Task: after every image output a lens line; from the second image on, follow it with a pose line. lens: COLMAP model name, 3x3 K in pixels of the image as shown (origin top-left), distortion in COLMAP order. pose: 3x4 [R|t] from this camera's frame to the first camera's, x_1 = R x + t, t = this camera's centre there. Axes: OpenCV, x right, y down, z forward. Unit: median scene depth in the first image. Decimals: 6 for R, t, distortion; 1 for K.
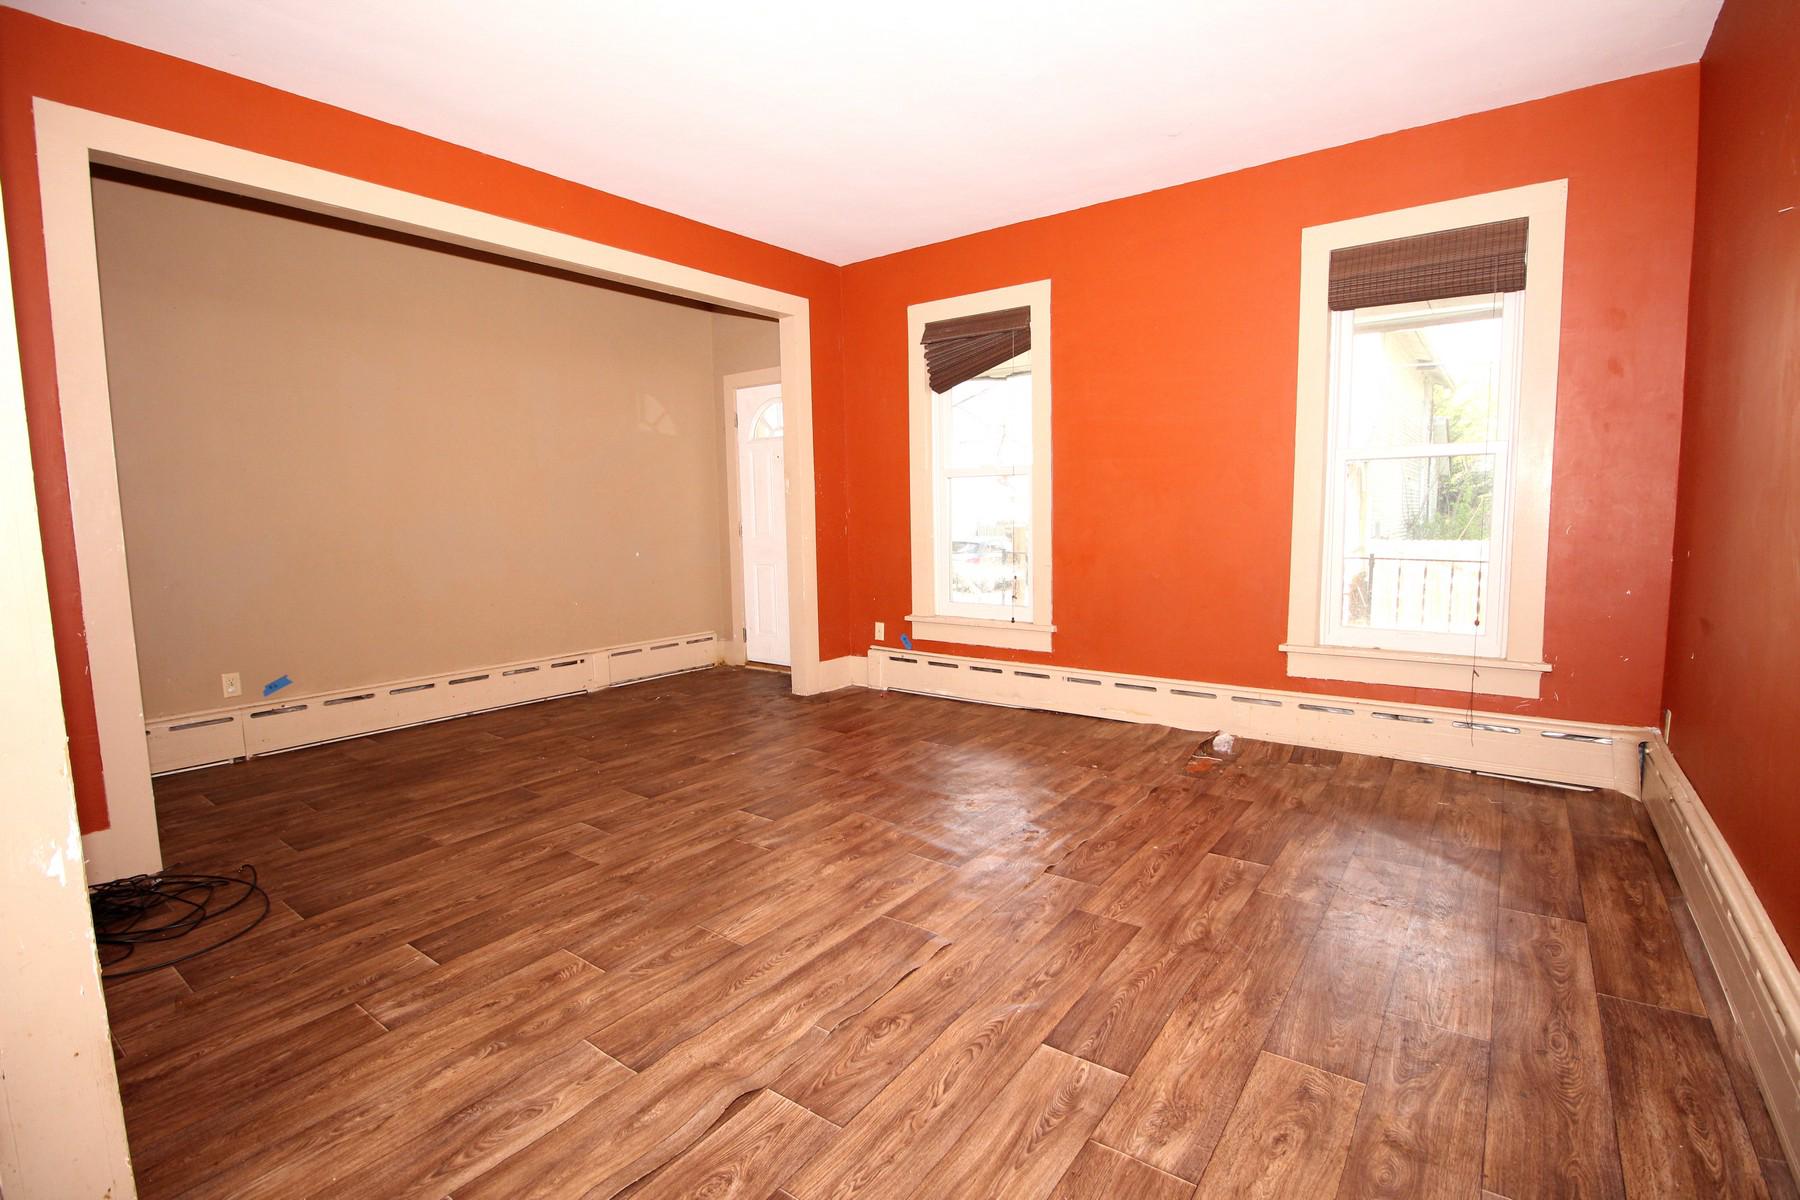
lens RADIAL K [[840.3, 0, 909.8], [0, 840.3, 579.5], [0, 0, 1]] dist [0.010397, -0.018492]
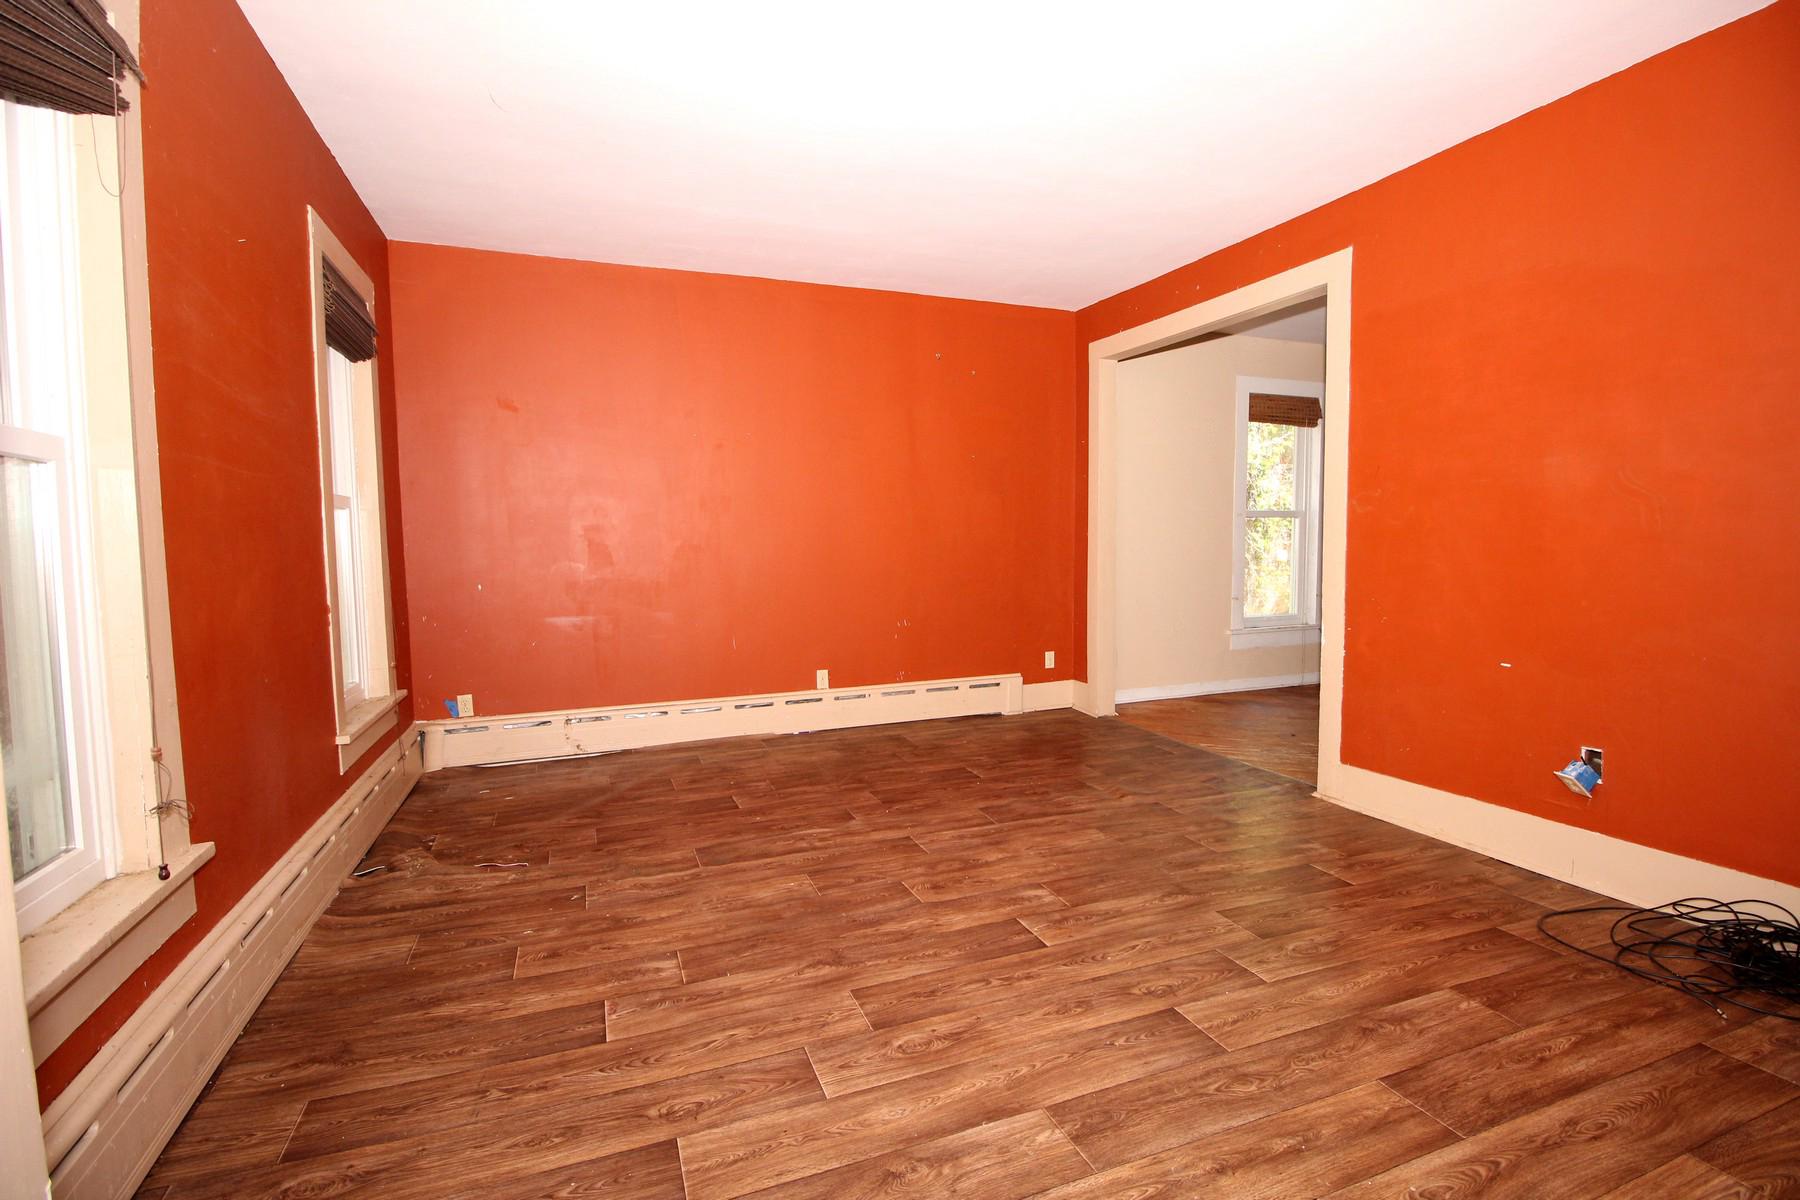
lens RADIAL K [[831.7, 0, 917.7], [0, 831.7, 597.8], [0, 0, 1]] dist [0.002608, -0.012708]
pose [[-0.853976, -0.009011, 0.520235, -0.555441], [0.067670, 0.989434, 0.128220, -0.151062], [-0.515894, 0.144700, -0.844343, 1.876482]]
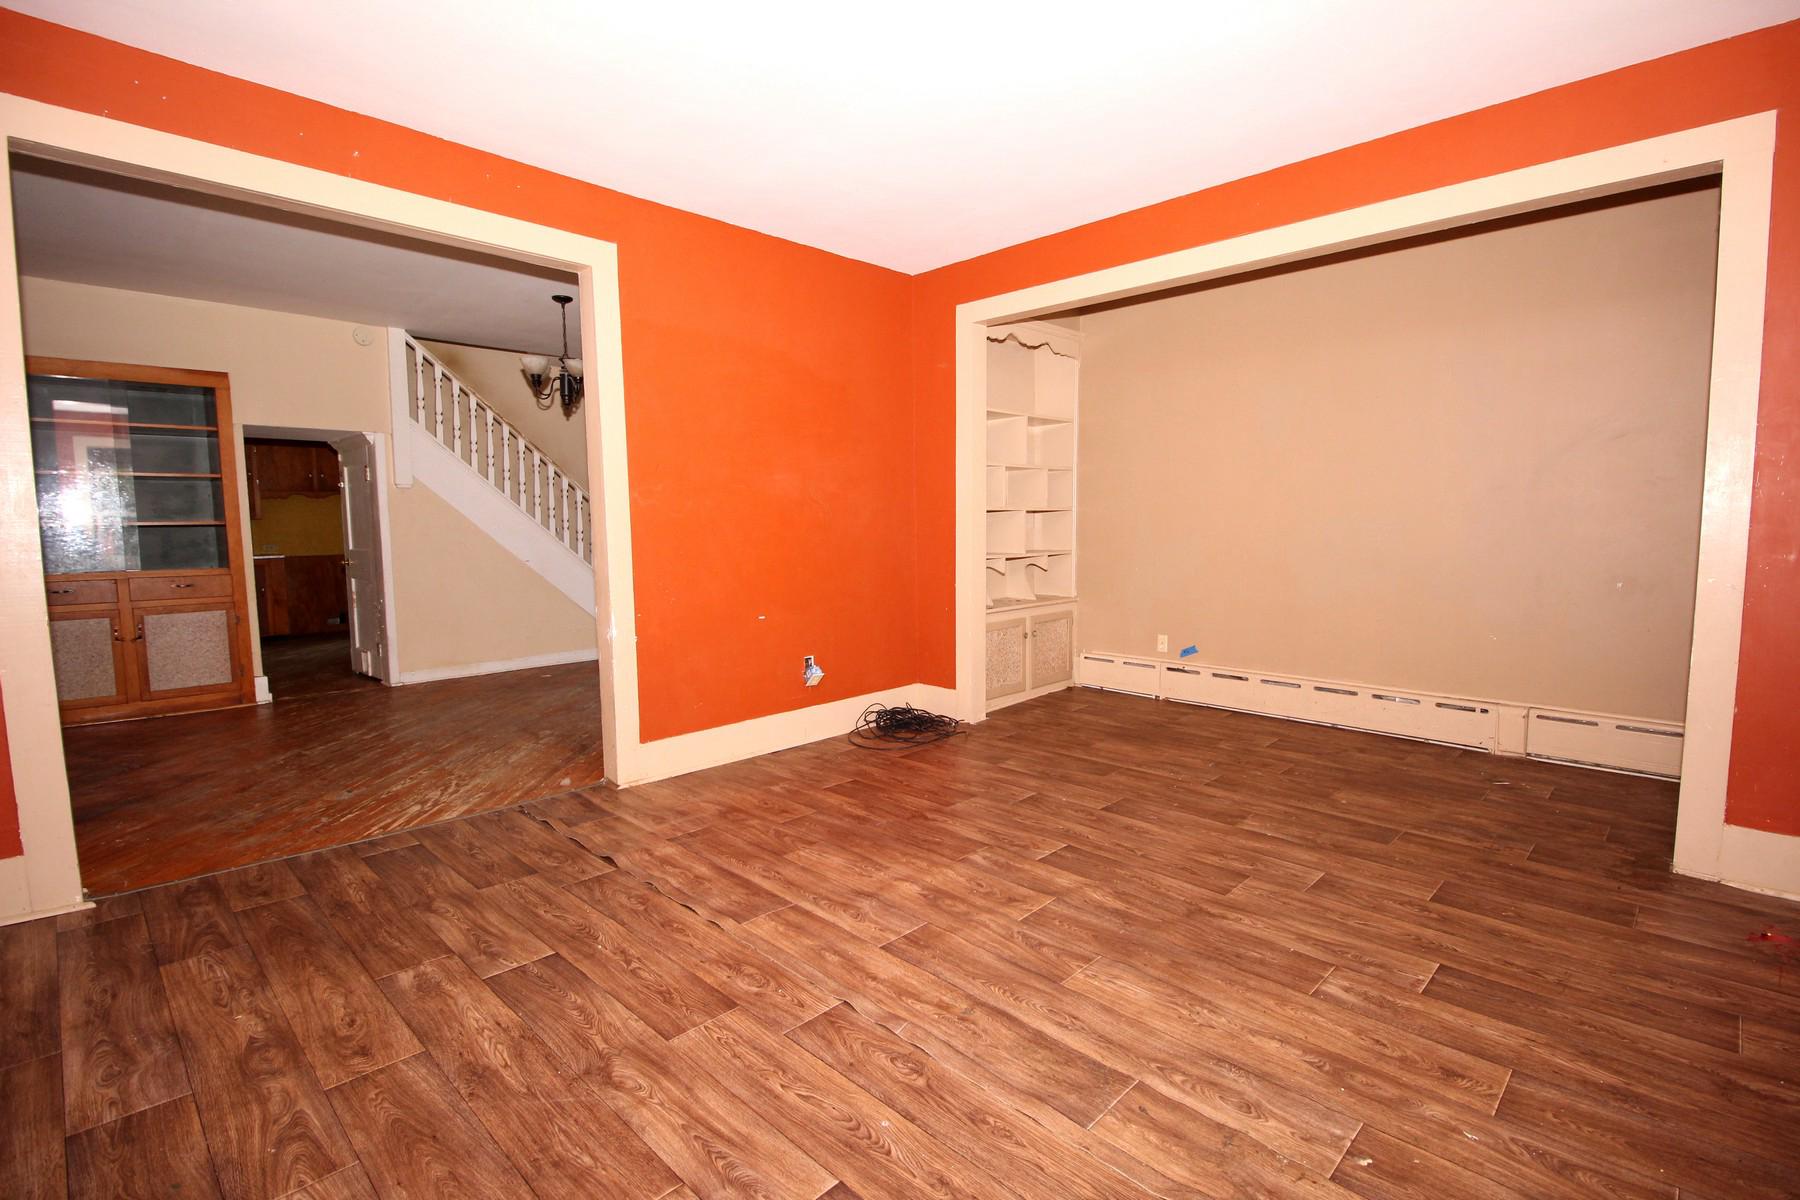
lens RADIAL K [[833.1, 0, 915.2], [0, 833.1, 595.0], [0, 0, 1]] dist [0.001015, -0.012166]
pose [[-0.133649, 0.106644, -0.985274, 0.821382], [-0.073678, 0.990373, 0.117190, -0.117257], [0.988286, 0.088256, -0.124505, 1.058305]]
